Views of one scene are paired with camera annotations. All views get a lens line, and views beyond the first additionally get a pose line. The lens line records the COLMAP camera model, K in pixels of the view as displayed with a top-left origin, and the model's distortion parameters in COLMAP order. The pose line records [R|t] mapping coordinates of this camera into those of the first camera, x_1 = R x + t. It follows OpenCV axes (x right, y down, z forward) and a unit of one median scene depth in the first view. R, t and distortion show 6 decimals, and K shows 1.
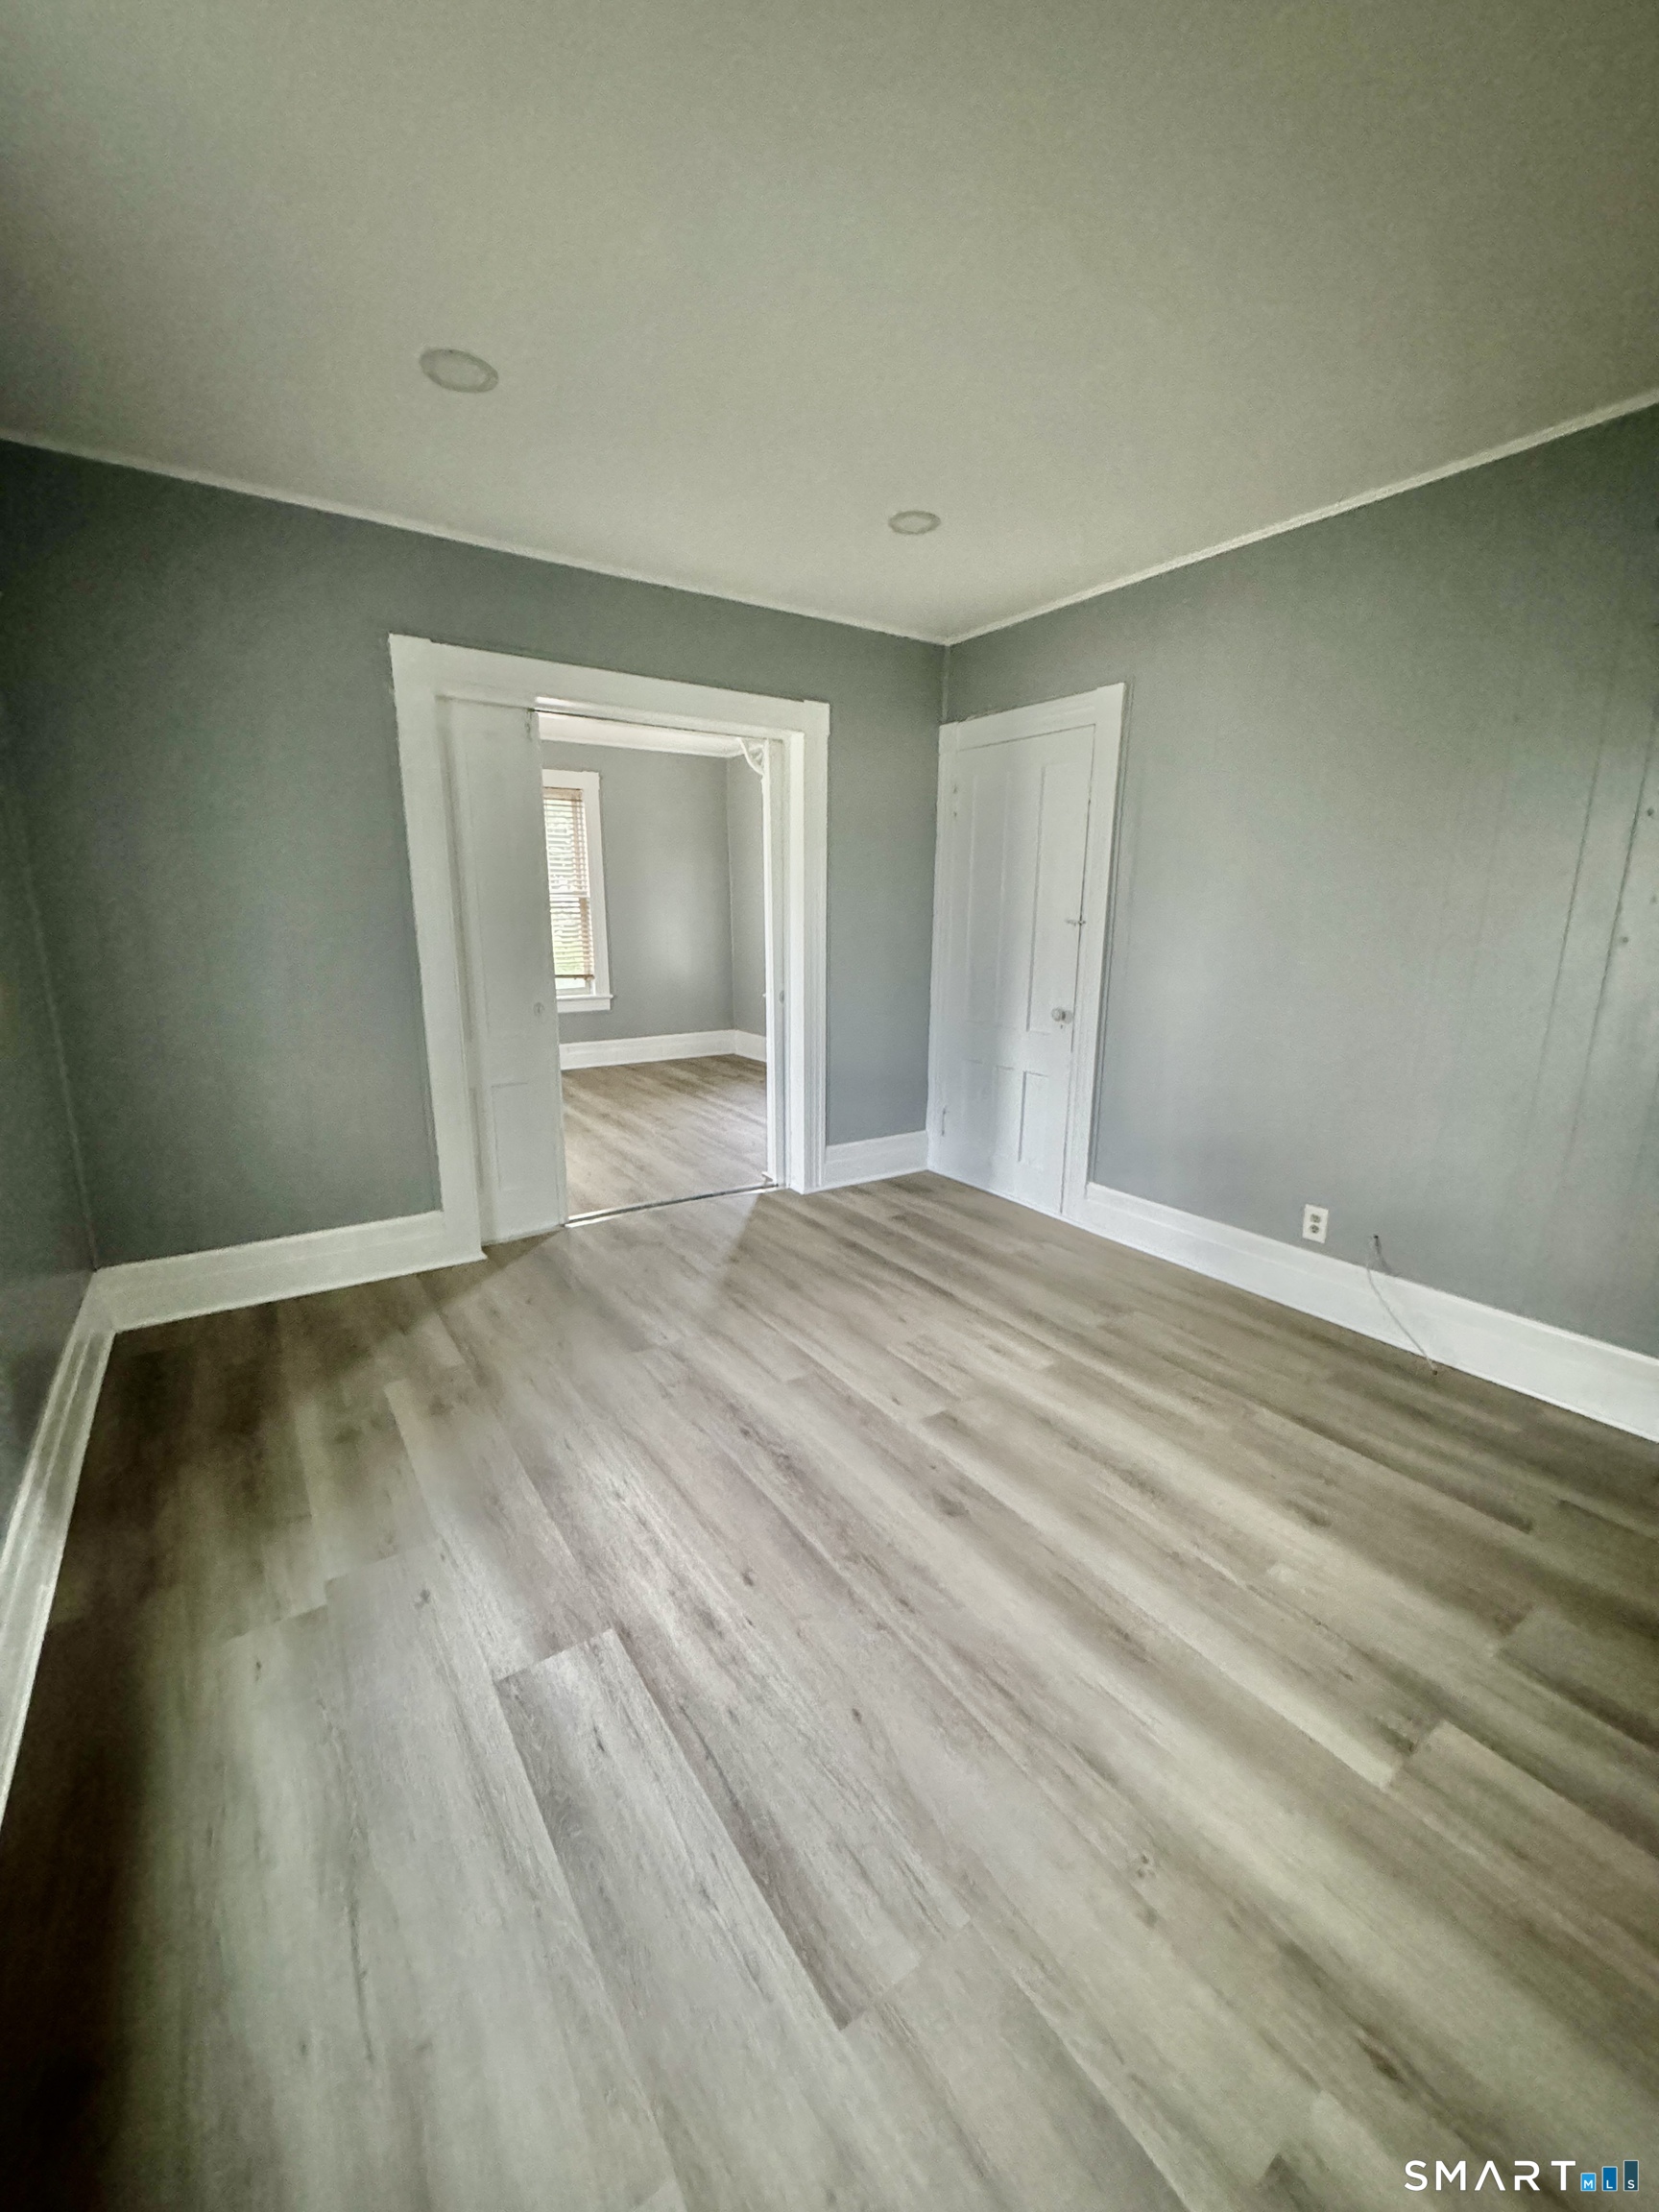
lens RADIAL K [[878.4, 0, 829.5], [0, 878.4, 1106.0], [0, 0, 1]] dist [-0.005044, 0.001145]
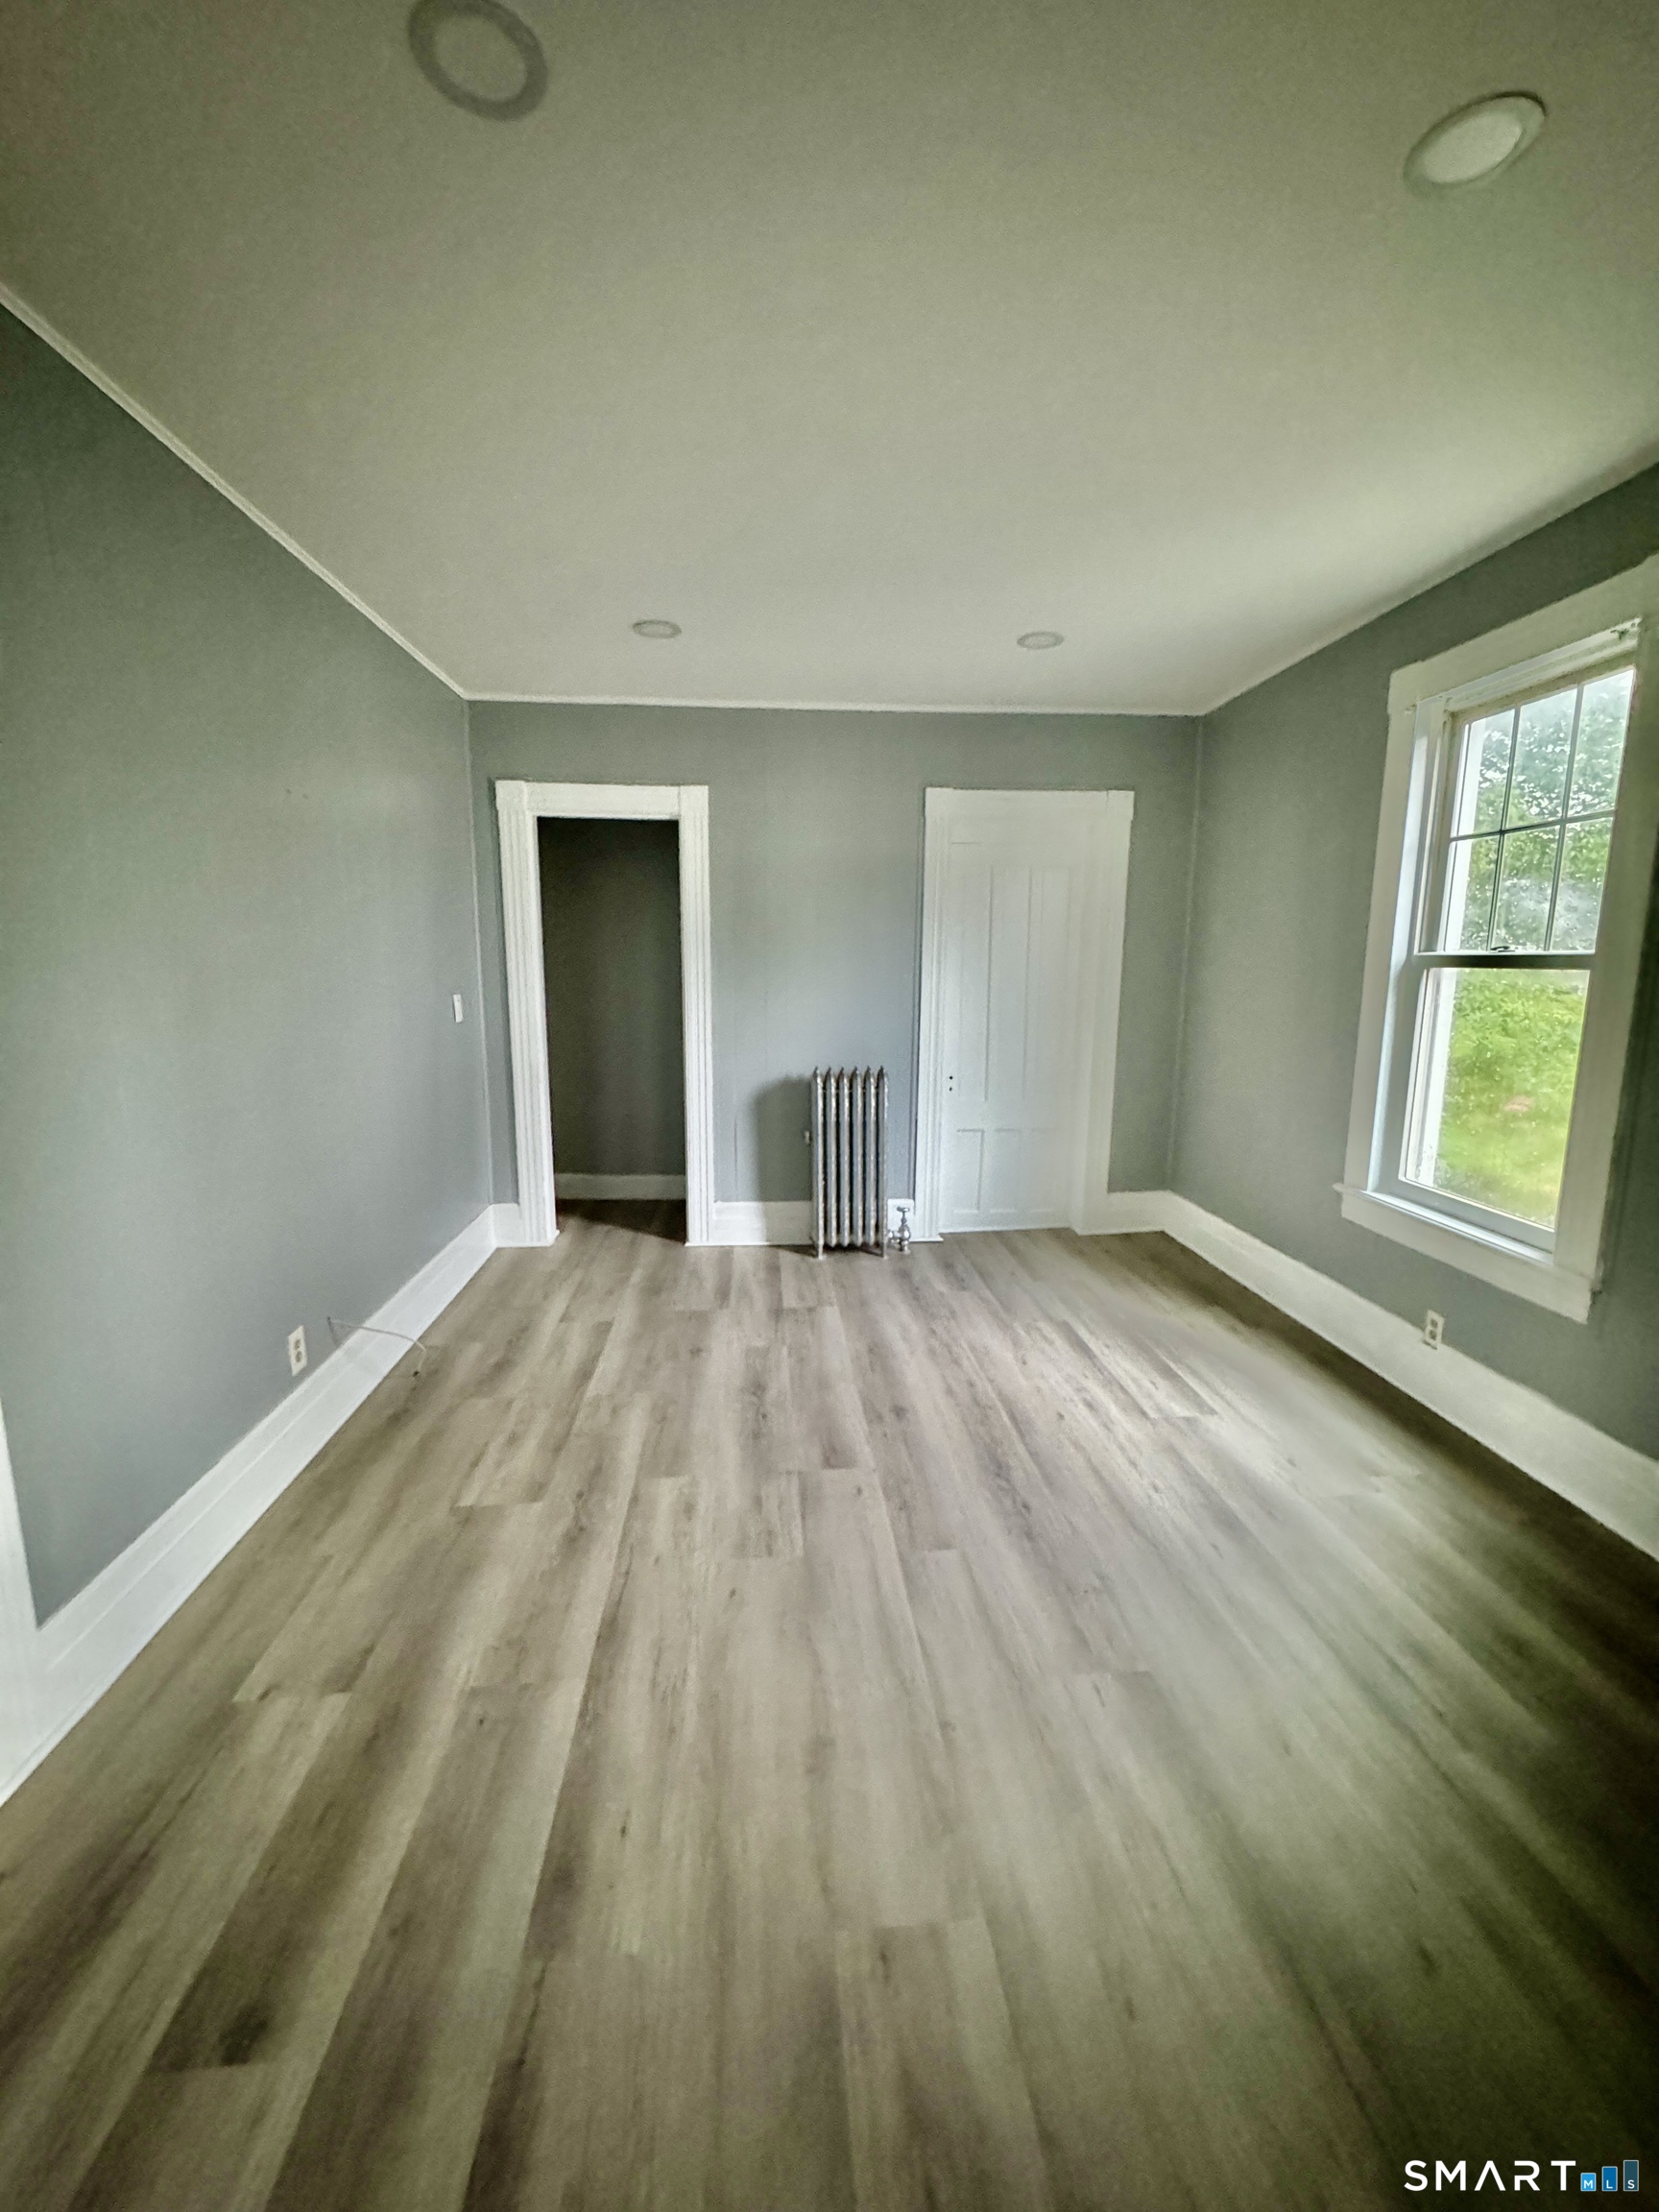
lens RADIAL K [[878.4, 0, 829.5], [0, 878.4, 1106.0], [0, 0, 1]] dist [-0.005044, 0.001145]
pose [[-0.865022, -0.090643, 0.493478, -0.371147], [0.101737, 0.931426, 0.349422, -0.439393], [-0.491311, 0.352463, -0.796482, 1.836019]]
